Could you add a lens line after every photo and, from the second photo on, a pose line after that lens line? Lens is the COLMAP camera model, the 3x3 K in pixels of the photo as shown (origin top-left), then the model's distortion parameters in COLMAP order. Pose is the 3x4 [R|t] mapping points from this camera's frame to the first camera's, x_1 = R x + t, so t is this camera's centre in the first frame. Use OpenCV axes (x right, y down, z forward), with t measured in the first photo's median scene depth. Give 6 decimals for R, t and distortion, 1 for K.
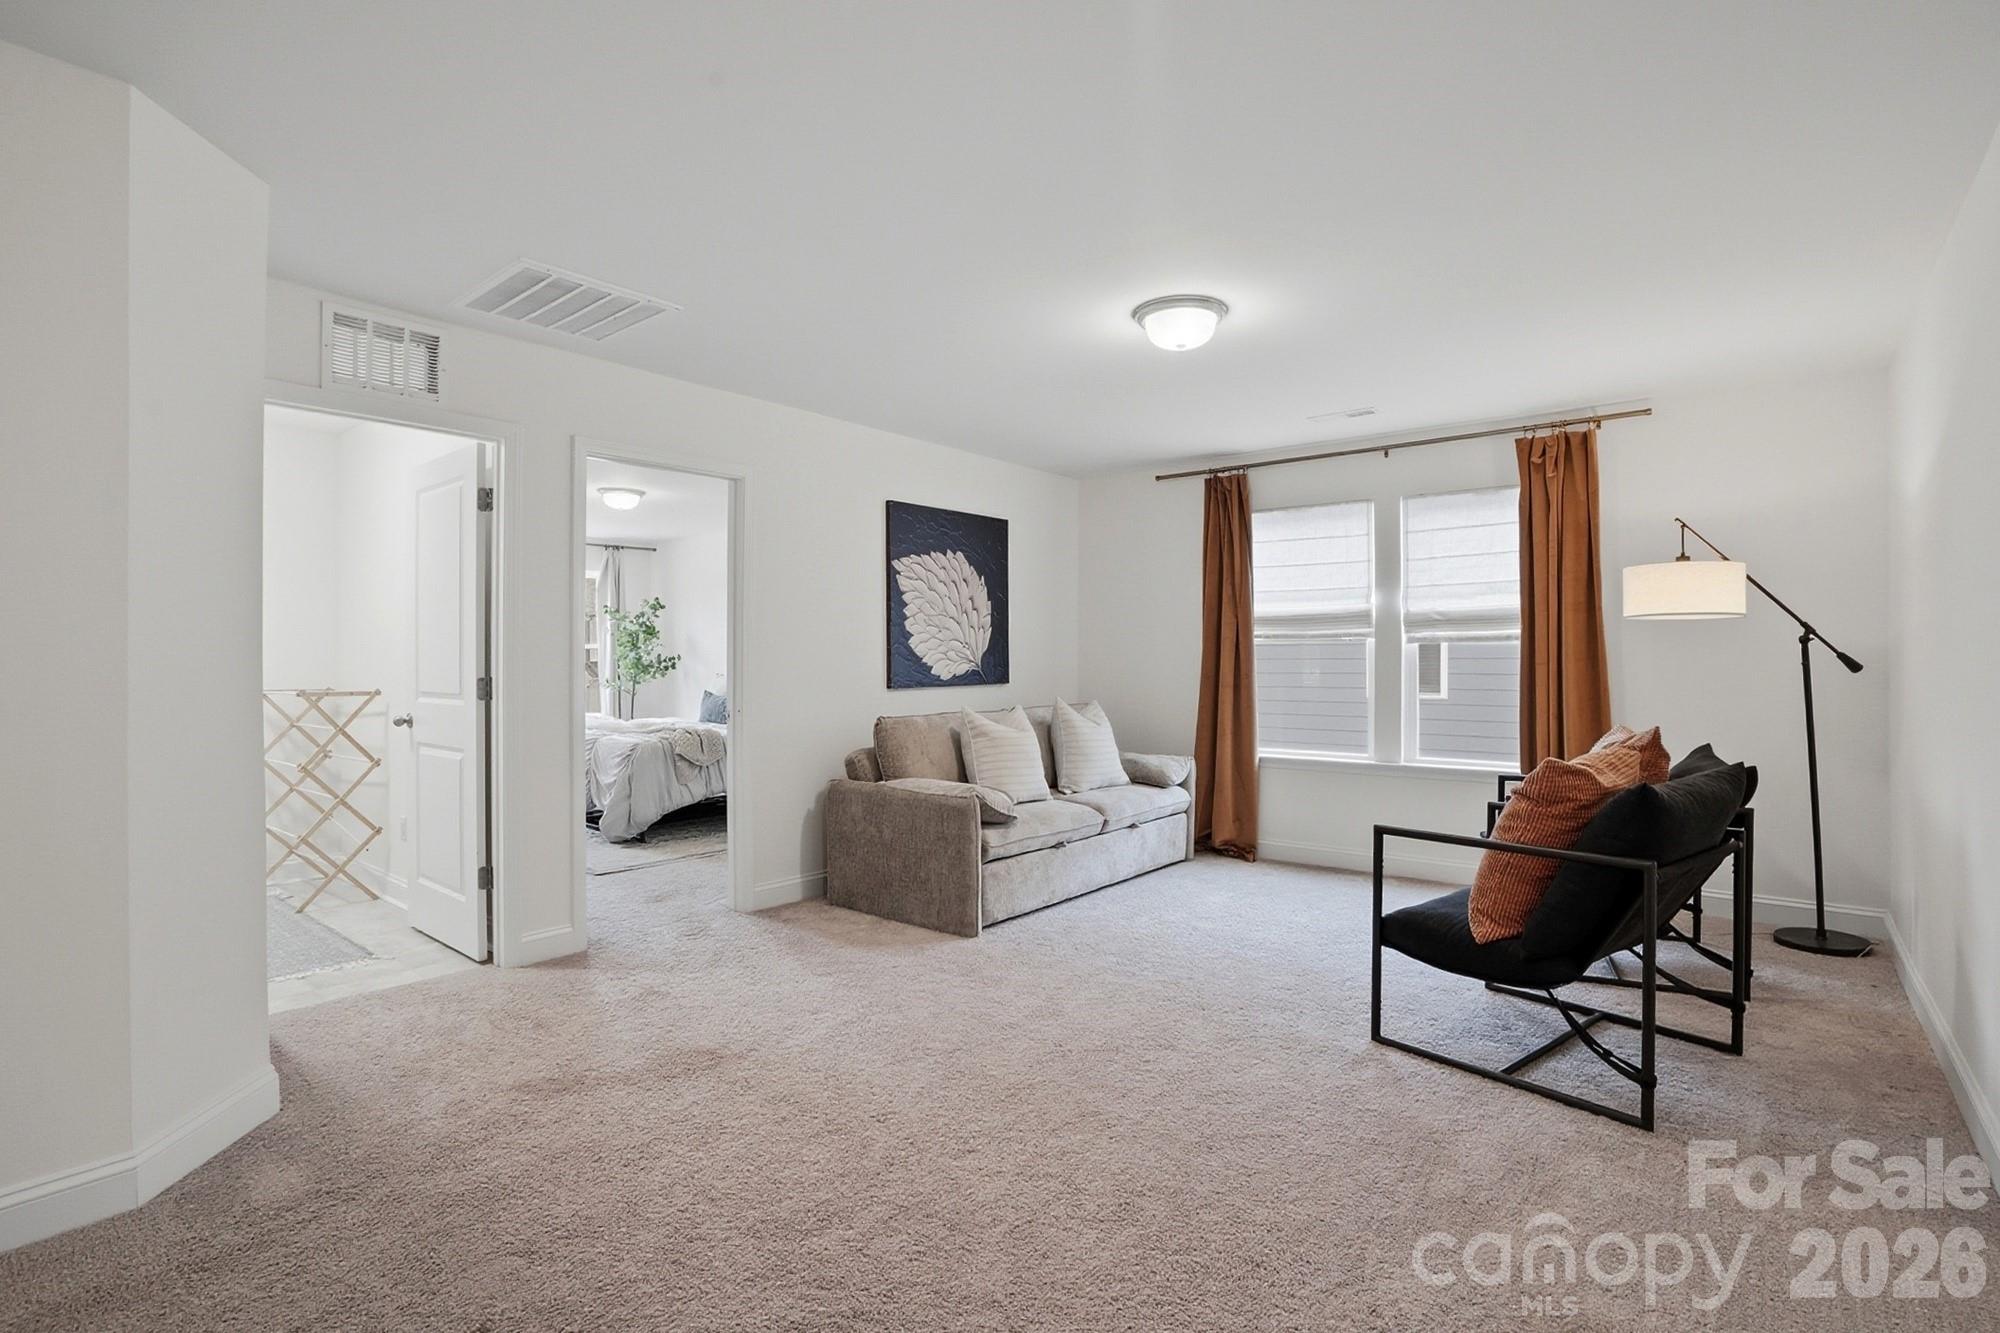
lens RADIAL K [[939.0, 0, 1003.8], [0, 939.0, 669.2], [0, 0, 1]] dist [-0.072079, 0.032595]
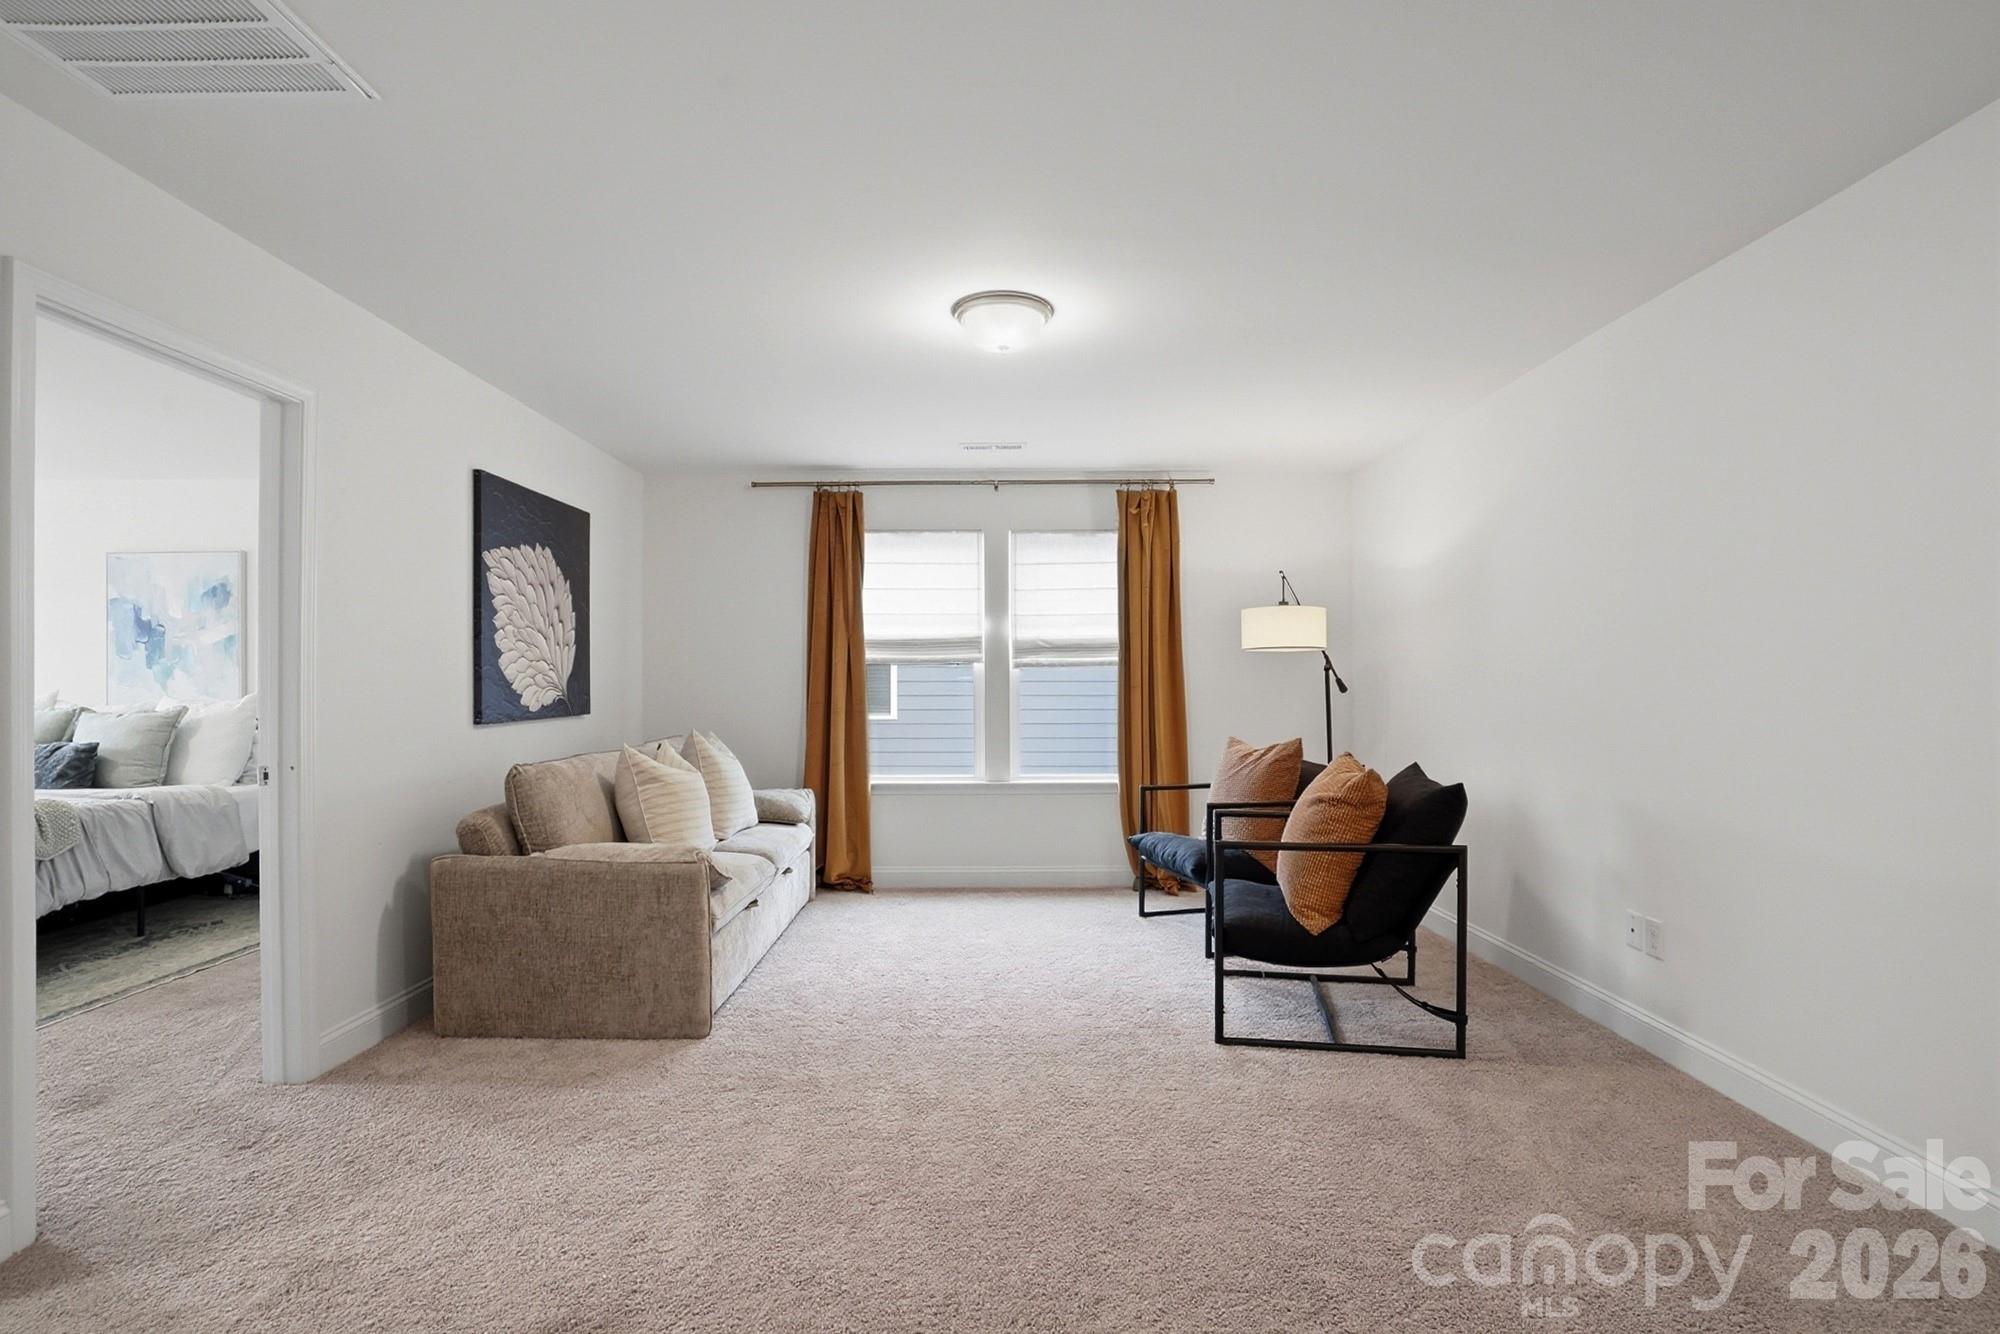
lens RADIAL K [[925.9, 0, 999.5], [0, 925.9, 684.3], [0, 0, 1]] dist [-0.069101, 0.031506]
pose [[0.773269, -0.003363, 0.634069, -0.256969], [0.008015, 0.999958, -0.004471, -0.004812], [-0.634028, 0.008540, 0.773263, 0.189254]]
